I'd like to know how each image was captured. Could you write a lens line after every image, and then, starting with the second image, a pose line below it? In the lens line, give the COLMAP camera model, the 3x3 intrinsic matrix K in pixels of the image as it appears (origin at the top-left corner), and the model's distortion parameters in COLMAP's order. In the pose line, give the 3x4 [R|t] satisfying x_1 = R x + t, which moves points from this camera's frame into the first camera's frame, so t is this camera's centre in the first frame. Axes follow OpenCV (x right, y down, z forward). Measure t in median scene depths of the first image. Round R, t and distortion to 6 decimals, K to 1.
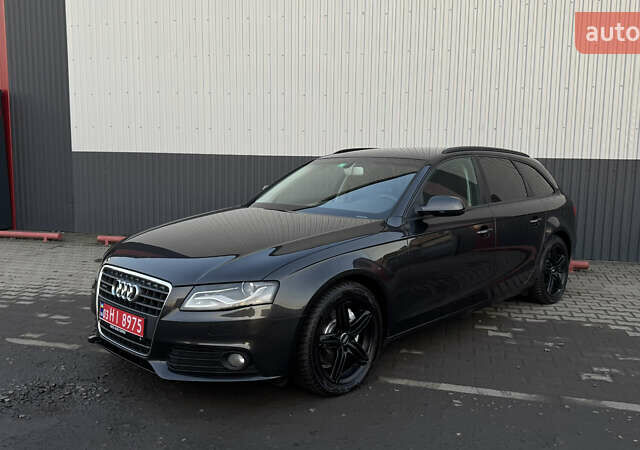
lens RADIAL K [[566.1, 0, 320.0], [0, 566.1, 225.0], [0, 0, 1]] dist [0.129191, -0.230214]
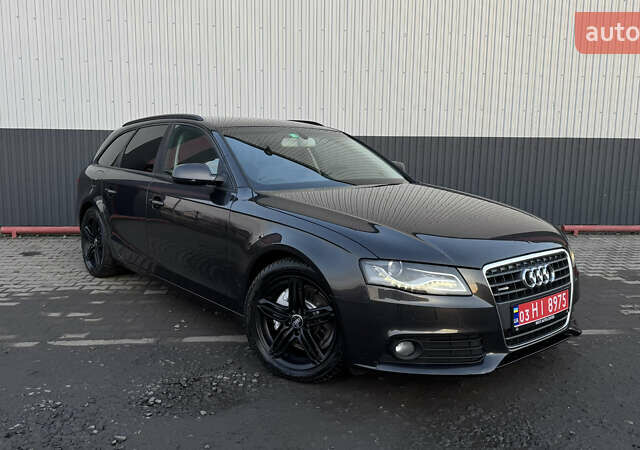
lens RADIAL K [[566.1, 0, 320.0], [0, 566.1, 225.0], [0, 0, 1]] dist [0.129191, -0.230214]
pose [[0.937336, -0.047780, 0.345136, -0.521981], [0.040282, 0.998771, 0.028868, 0.022297], [-0.346091, -0.013156, 0.938109, 0.100247]]
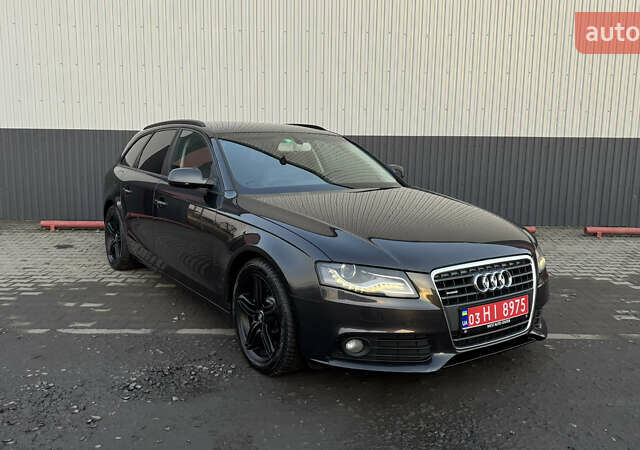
lens RADIAL K [[566.8, 0, 320.1], [0, 566.8, 217.8], [0, 0, 1]] dist [0.152440, -0.258137]
pose [[0.966486, -0.034473, 0.254396, -0.420351], [0.029214, 0.999275, 0.024425, 0.009213], [-0.255053, -0.016175, 0.966792, 0.004811]]
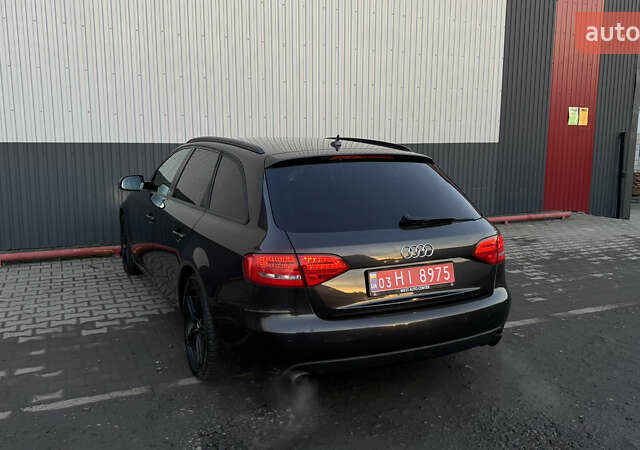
lens RADIAL K [[566.1, 0, 320.0], [0, 566.1, 225.0], [0, 0, 1]] dist [0.129191, -0.230214]
pose [[0.769338, -0.107991, 0.629648, -0.788921], [0.085152, 0.994149, 0.066463, -0.058669], [-0.633142, 0.002484, 0.774032, 0.228873]]
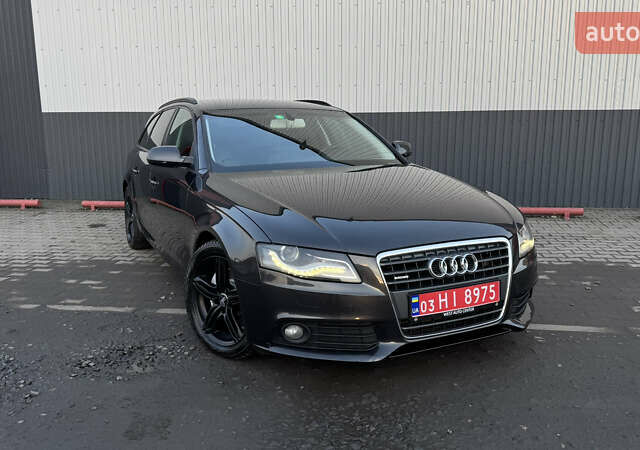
lens RADIAL K [[566.1, 0, 320.0], [0, 566.1, 225.0], [0, 0, 1]] dist [0.129191, -0.230214]
pose [[0.992580, -0.038343, 0.115393, -0.234540], [0.031136, 0.997488, 0.063626, 0.021567], [-0.117543, -0.059561, 0.991280, 0.022525]]
